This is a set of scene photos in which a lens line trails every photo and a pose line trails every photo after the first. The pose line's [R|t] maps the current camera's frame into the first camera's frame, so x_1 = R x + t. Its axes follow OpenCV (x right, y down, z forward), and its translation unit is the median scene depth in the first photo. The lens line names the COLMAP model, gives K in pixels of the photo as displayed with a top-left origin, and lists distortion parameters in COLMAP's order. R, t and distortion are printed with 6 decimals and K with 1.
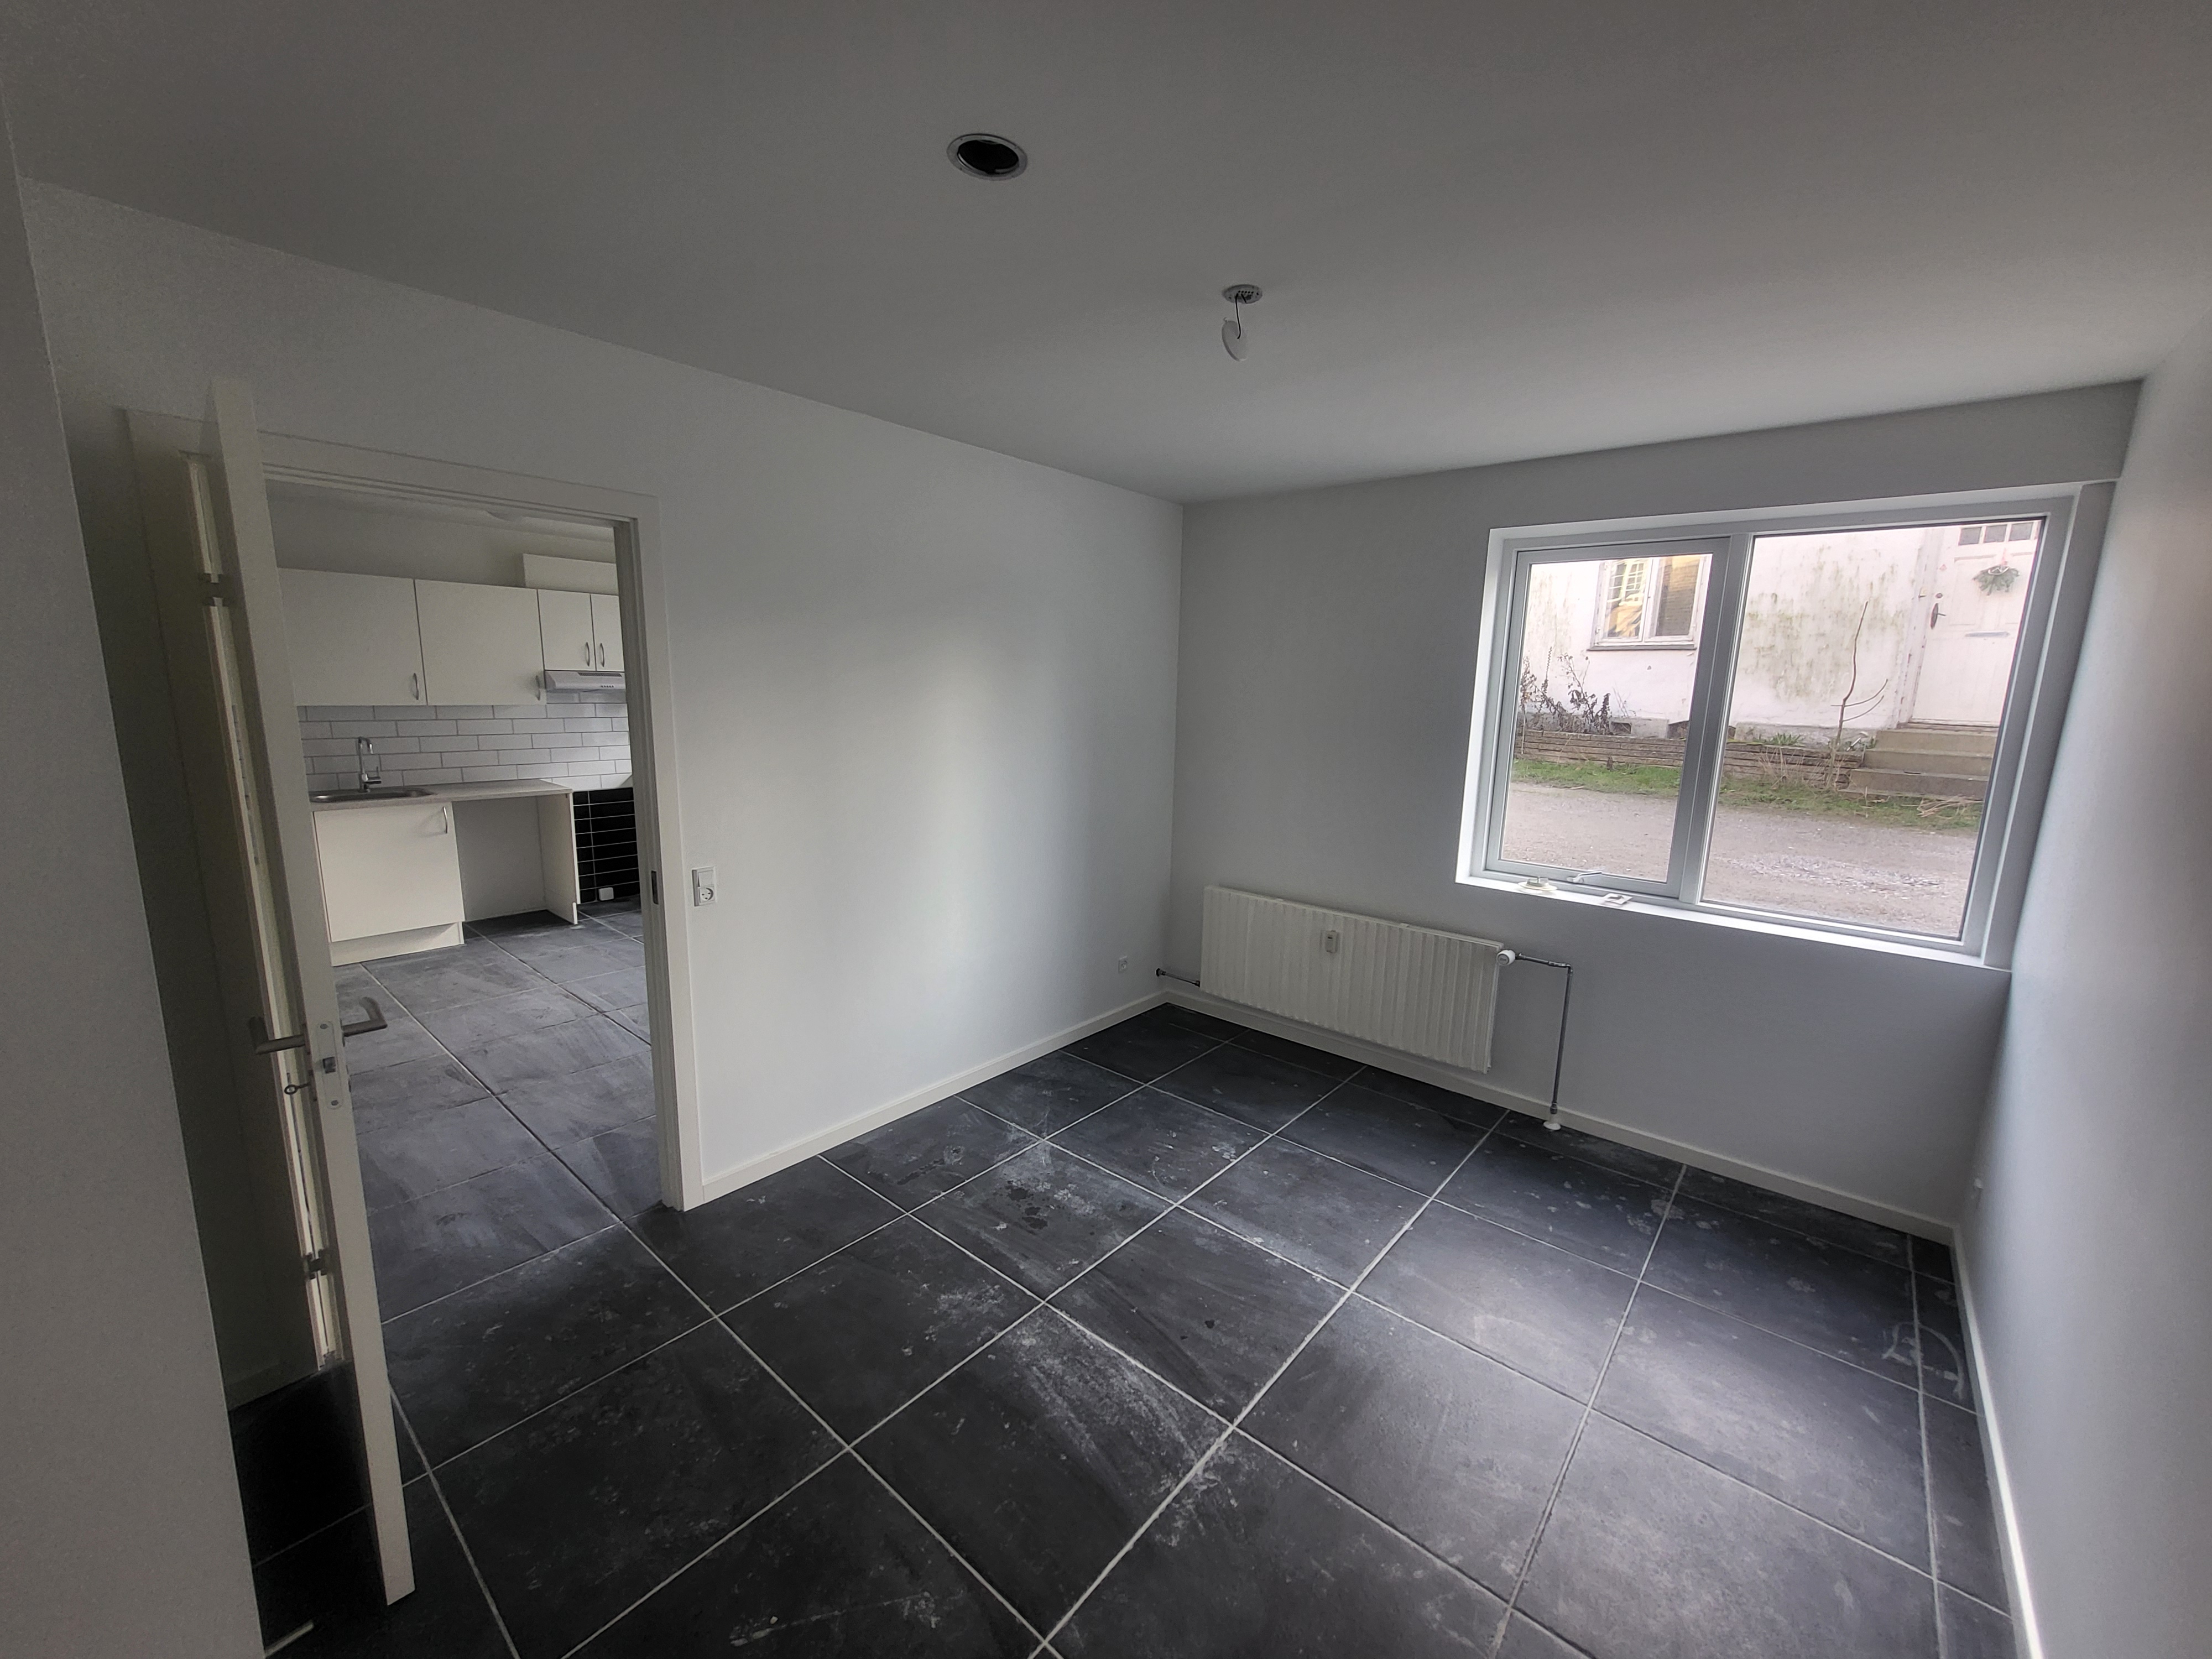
lens RADIAL K [[878.4, 0, 1108.2], [0, 878.4, 830.4], [0, 0, 1]] dist [-0.000607, -0.000024]
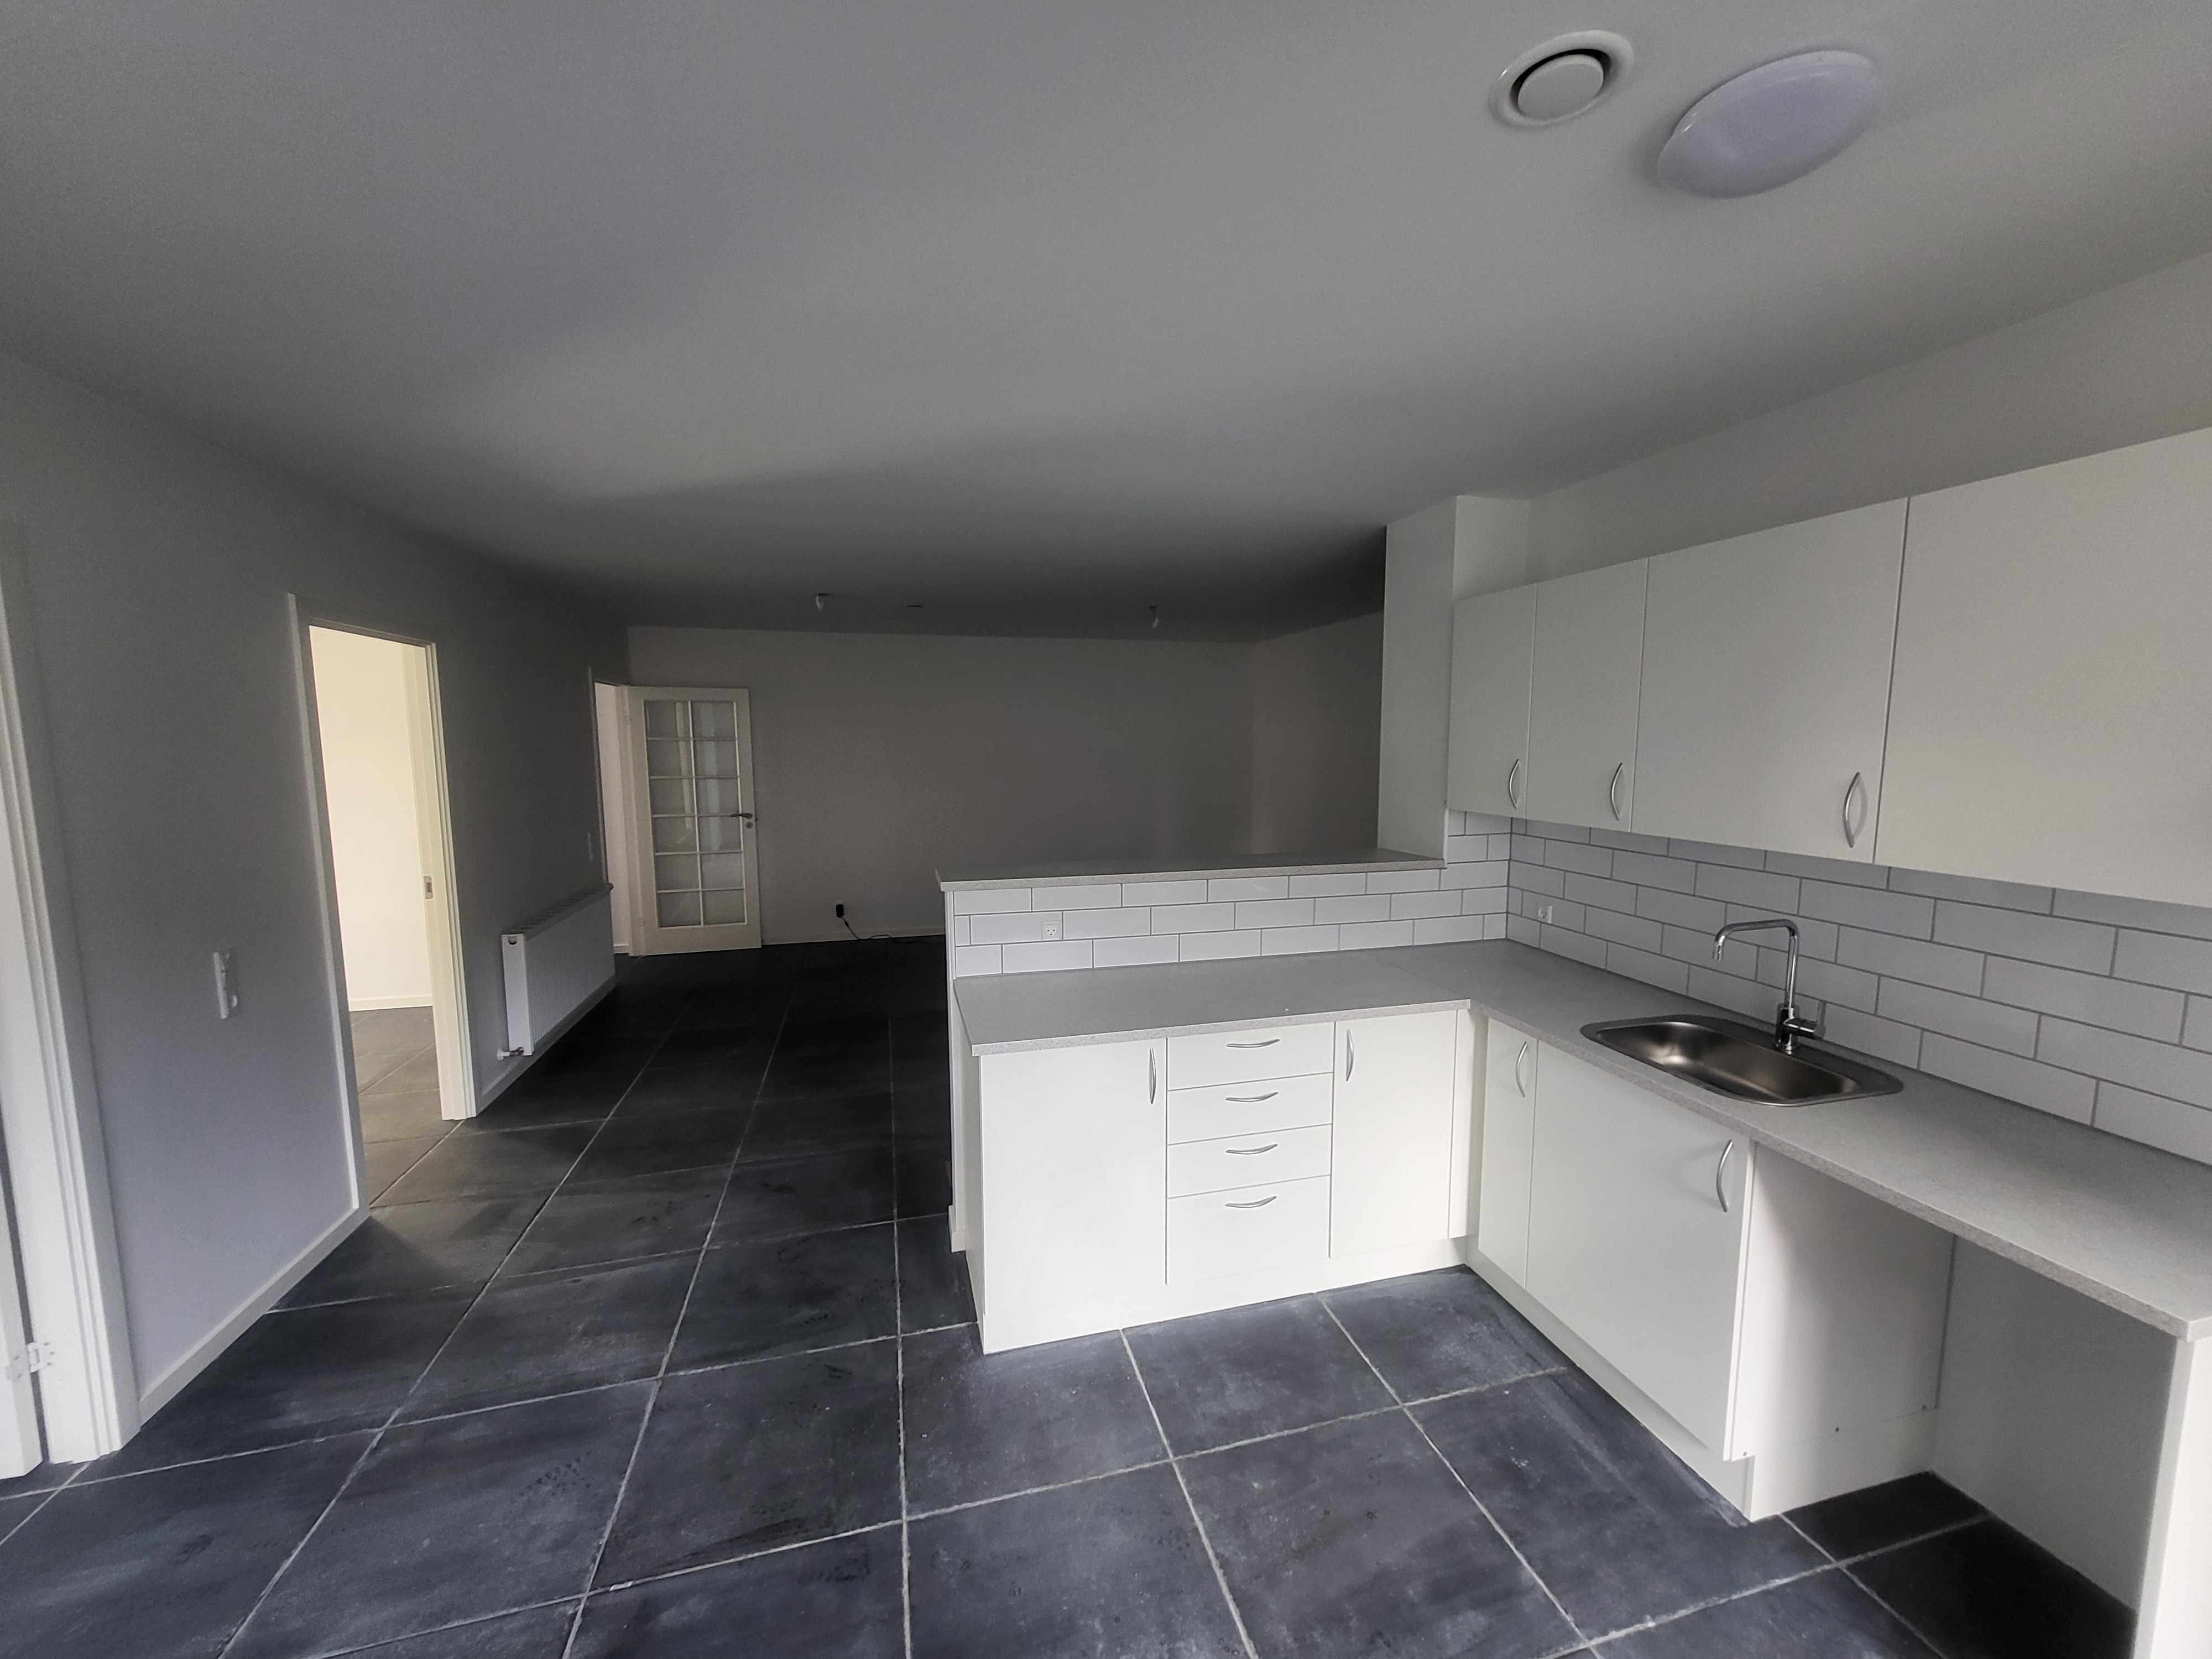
lens RADIAL K [[878.4, 0, 1110.0], [0, 878.4, 831.8], [0, 0, 1]] dist [-0.000607, -0.000024]
pose [[-0.574309, 0.063498, -0.816172, -0.334239], [-0.150148, 0.971904, 0.181268, -0.177559], [0.804751, 0.226651, -0.548639, 0.975444]]
